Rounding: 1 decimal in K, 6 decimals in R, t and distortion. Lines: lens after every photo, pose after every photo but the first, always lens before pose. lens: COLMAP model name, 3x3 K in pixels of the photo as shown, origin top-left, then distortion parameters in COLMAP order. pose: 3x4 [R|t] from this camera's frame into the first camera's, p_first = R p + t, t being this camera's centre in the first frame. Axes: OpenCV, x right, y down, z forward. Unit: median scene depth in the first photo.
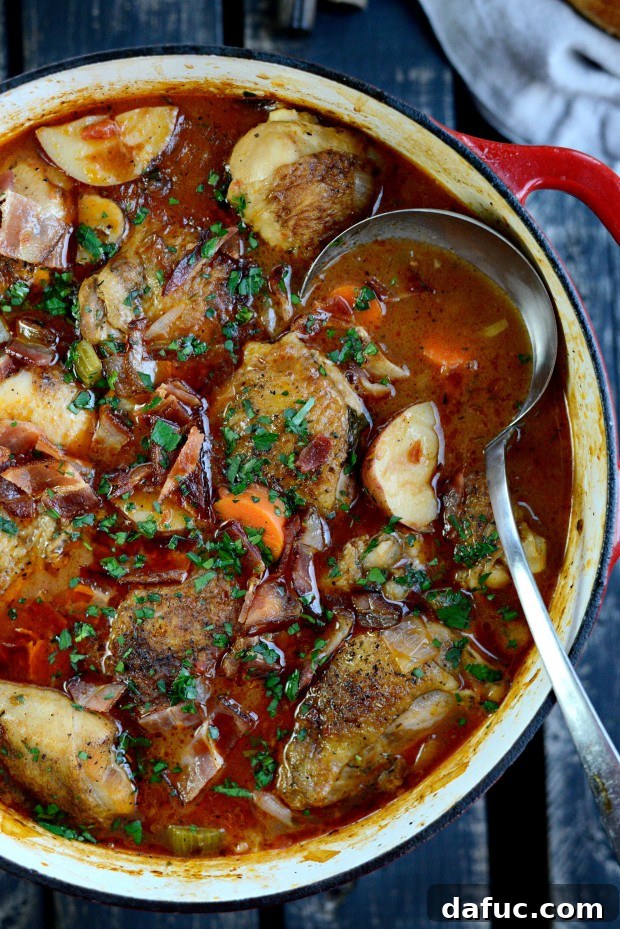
lens RADIAL K [[1543.3, 0, 312.6], [0, 1543.3, 463.8], [0, 0, 1]] dist [-0.136181, 0.000000]
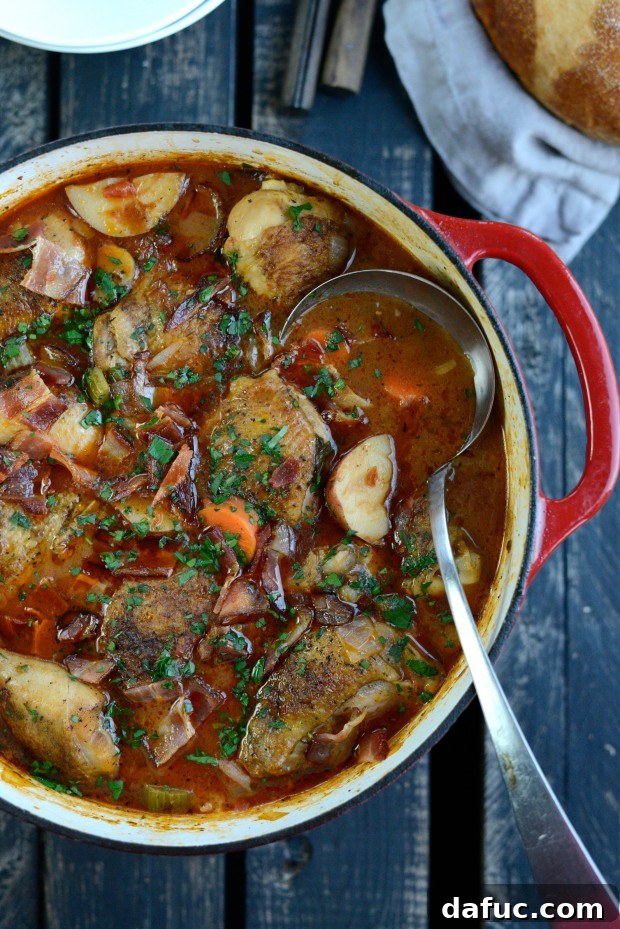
lens RADIAL K [[1543.3, 0, 307.6], [0, 1543.3, 464.7], [0, 0, 1]] dist [-0.136181, 0.000000]
pose [[0.998410, 0.051187, -0.023589, 0.045066], [-0.051917, 0.998156, -0.031452, 0.023373], [0.021936, 0.032627, 0.999227, -0.173490]]
